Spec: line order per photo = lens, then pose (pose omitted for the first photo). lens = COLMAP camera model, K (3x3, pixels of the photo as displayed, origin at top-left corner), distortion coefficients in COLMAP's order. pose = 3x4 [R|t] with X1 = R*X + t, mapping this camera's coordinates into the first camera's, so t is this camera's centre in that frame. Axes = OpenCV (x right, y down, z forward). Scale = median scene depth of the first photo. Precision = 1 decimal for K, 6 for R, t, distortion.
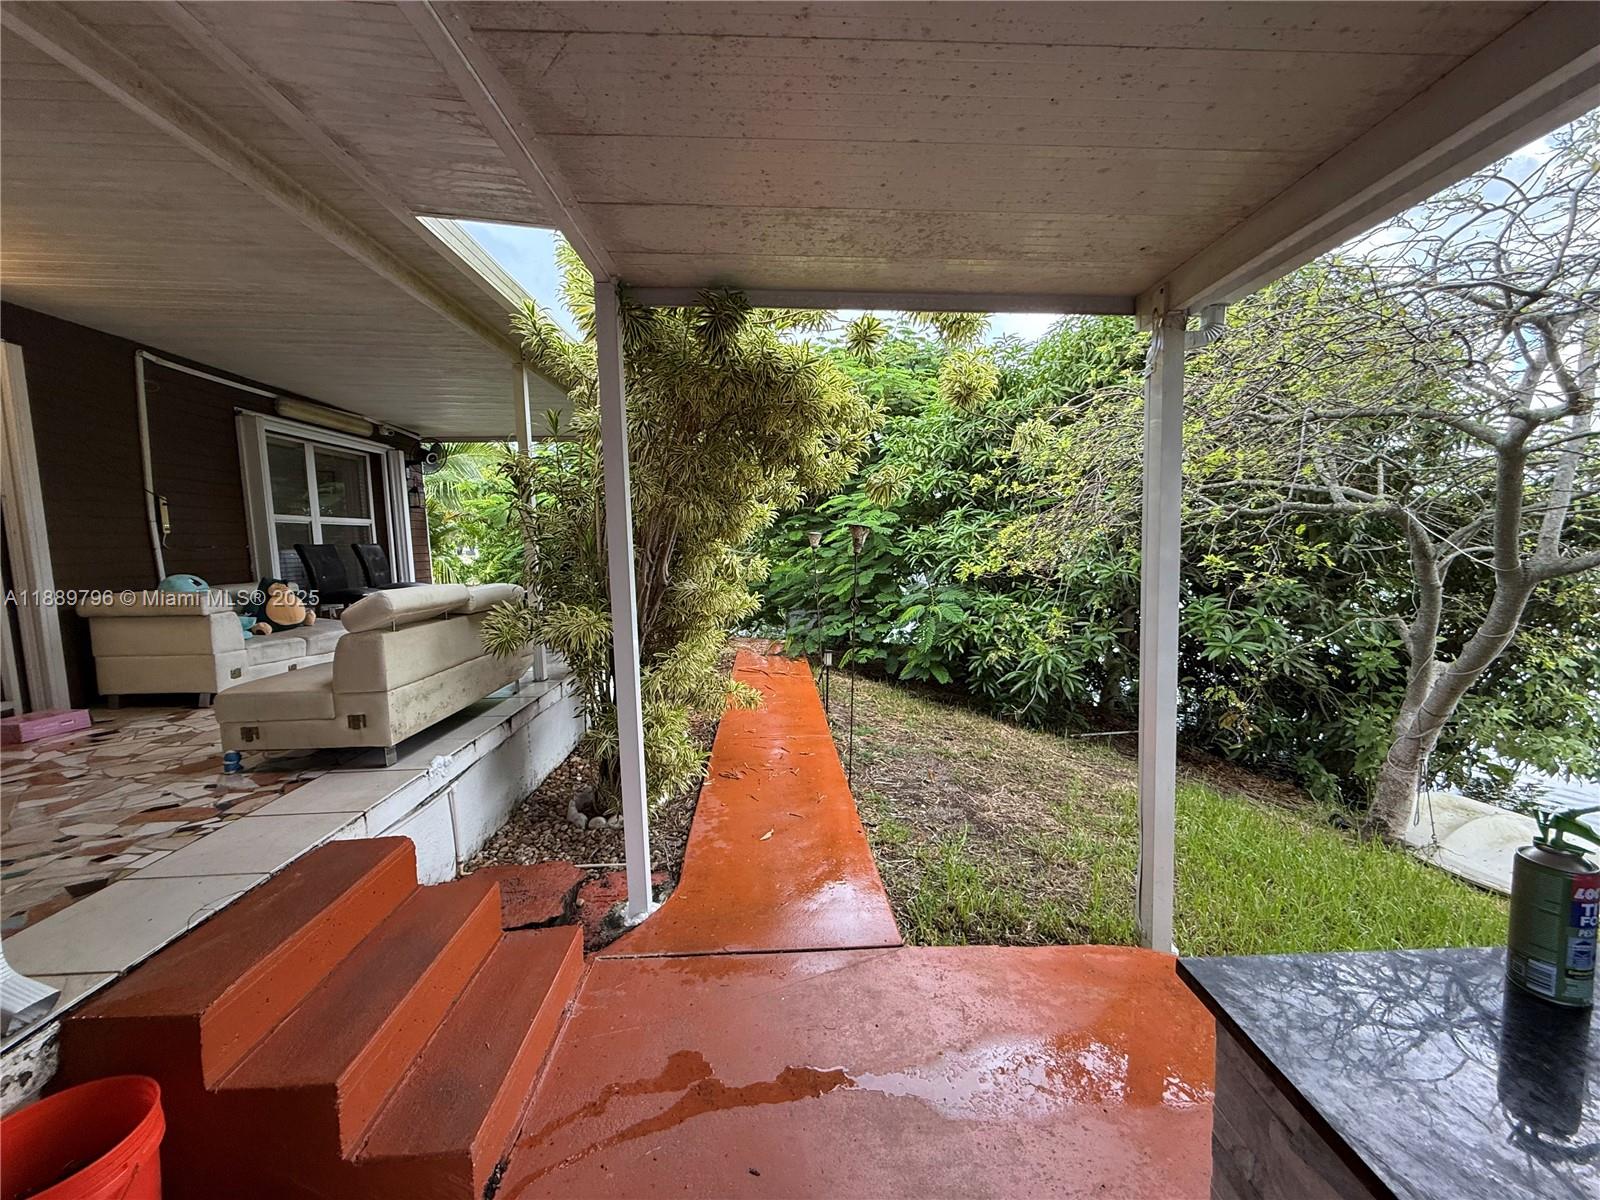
lens RADIAL K [[644.2, 0, 801.6], [0, 644.2, 601.5], [0, 0, 1]] dist [0.001539, -0.000050]
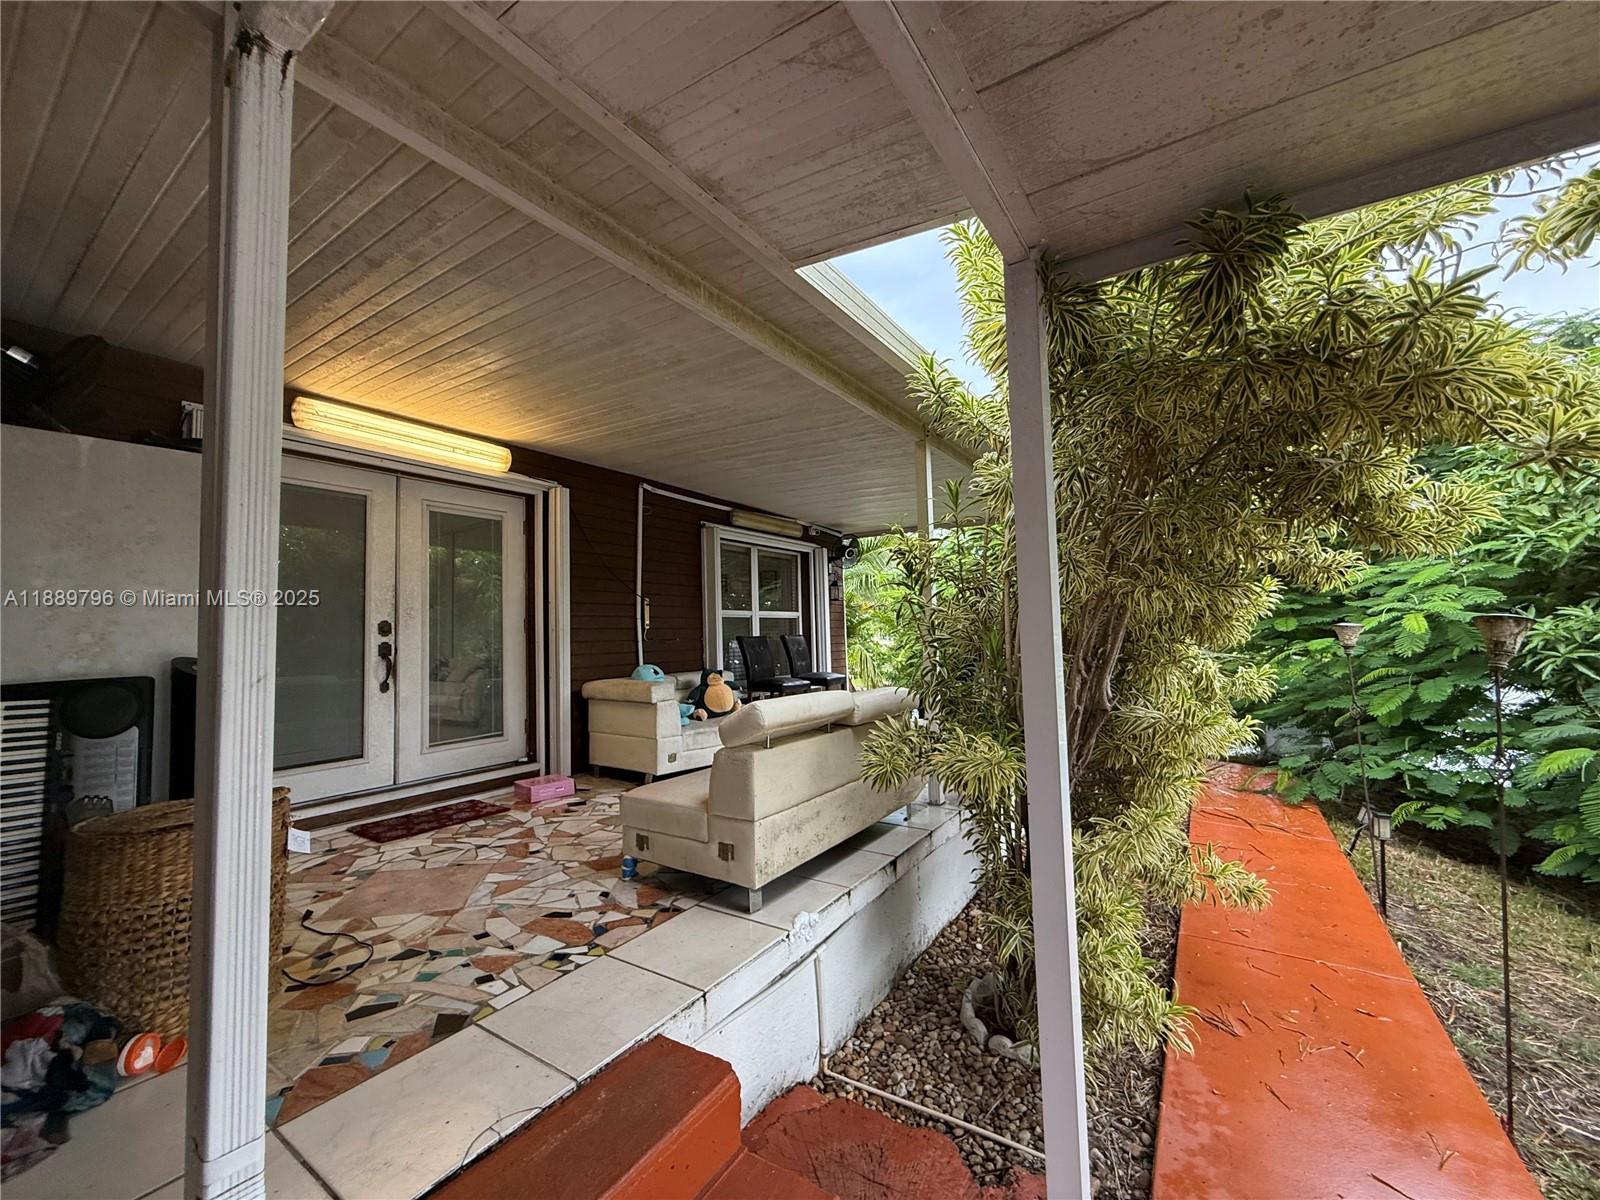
lens RADIAL K [[644.2, 0, 793.0], [0, 644.2, 598.5], [0, 0, 1]] dist [0.001539, -0.000050]
pose [[0.808753, -0.028194, -0.587472, -0.079047], [-0.051606, 0.991596, -0.118634, -0.044383], [0.585880, 0.126263, 0.800501, 0.259122]]
